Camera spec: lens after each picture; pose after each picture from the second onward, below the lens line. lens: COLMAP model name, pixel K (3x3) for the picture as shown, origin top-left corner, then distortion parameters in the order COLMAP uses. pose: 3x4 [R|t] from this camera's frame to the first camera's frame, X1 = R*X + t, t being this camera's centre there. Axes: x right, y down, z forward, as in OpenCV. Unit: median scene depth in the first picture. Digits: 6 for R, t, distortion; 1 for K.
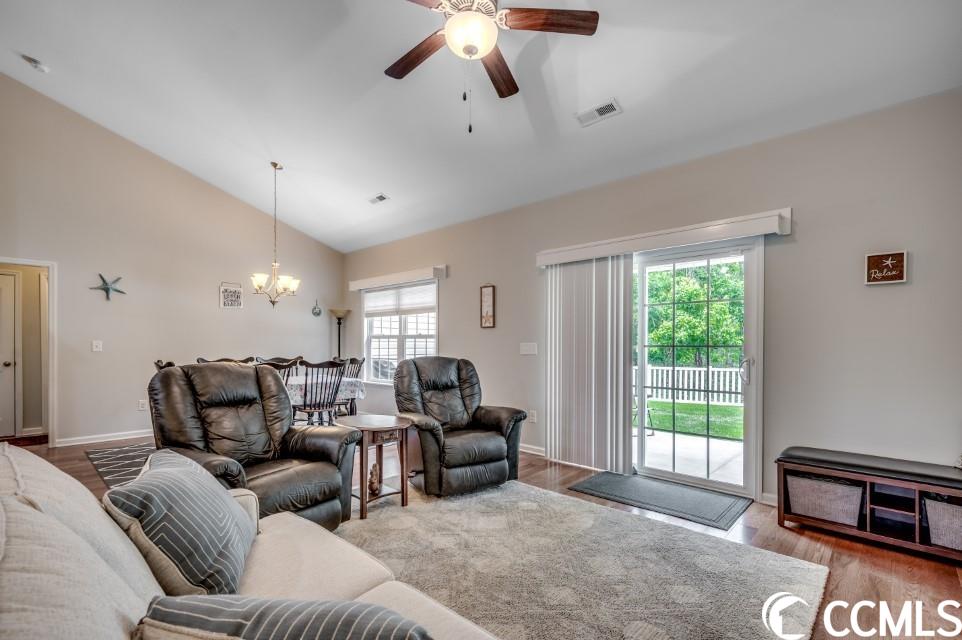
lens RADIAL K [[436.9, 0, 480.0], [0, 436.9, 346.1], [0, 0, 1]] dist [-0.000566, 0.000235]
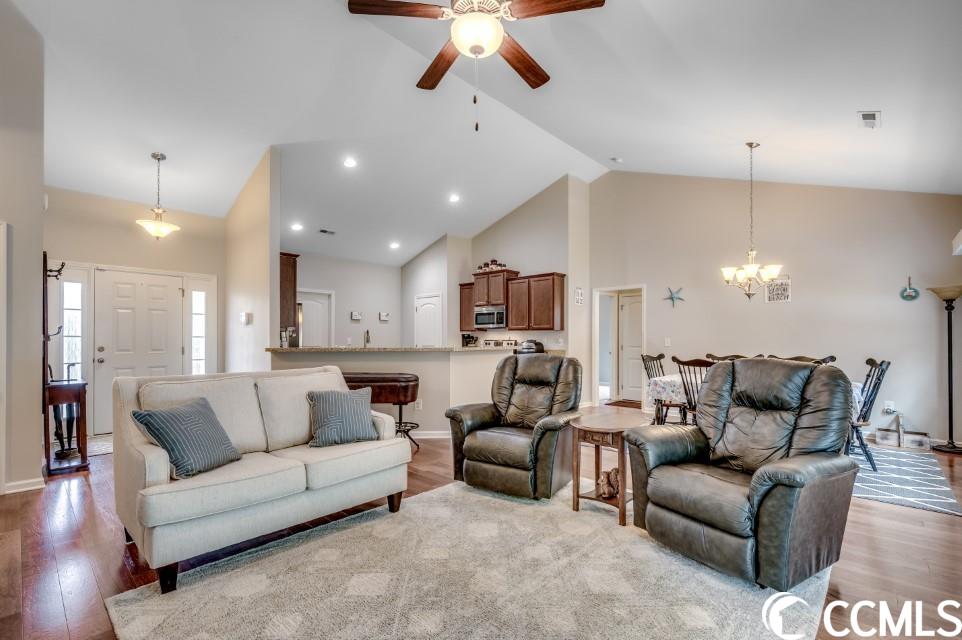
lens RADIAL K [[436.9, 0, 488.7], [0, 436.9, 333.3], [0, 0, 1]] dist [-0.000566, 0.000235]
pose [[0.012274, -0.020191, -0.999721, 0.534835], [-0.004687, 0.999784, -0.020250, 0.001701], [0.999914, 0.004935, 0.012176, 0.552064]]
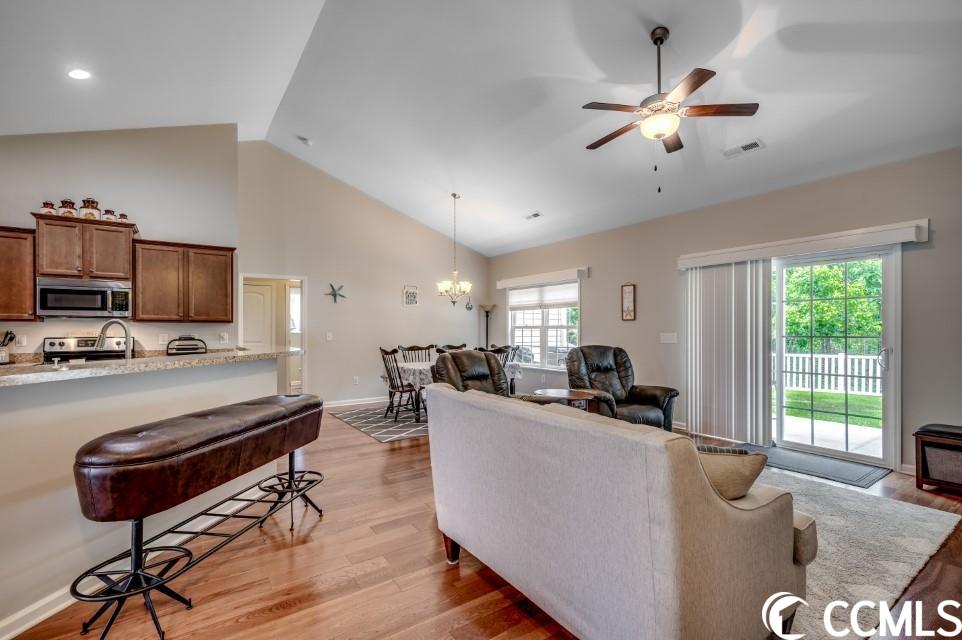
lens RADIAL K [[436.9, 0, 477.9], [0, 436.9, 329.7], [0, 0, 1]] dist [-0.000566, 0.000235]
pose [[0.978902, -0.005673, -0.204250, -0.177128], [0.004972, 0.999980, -0.003944, -0.017624], [0.204268, 0.002846, 0.978911, -0.299874]]
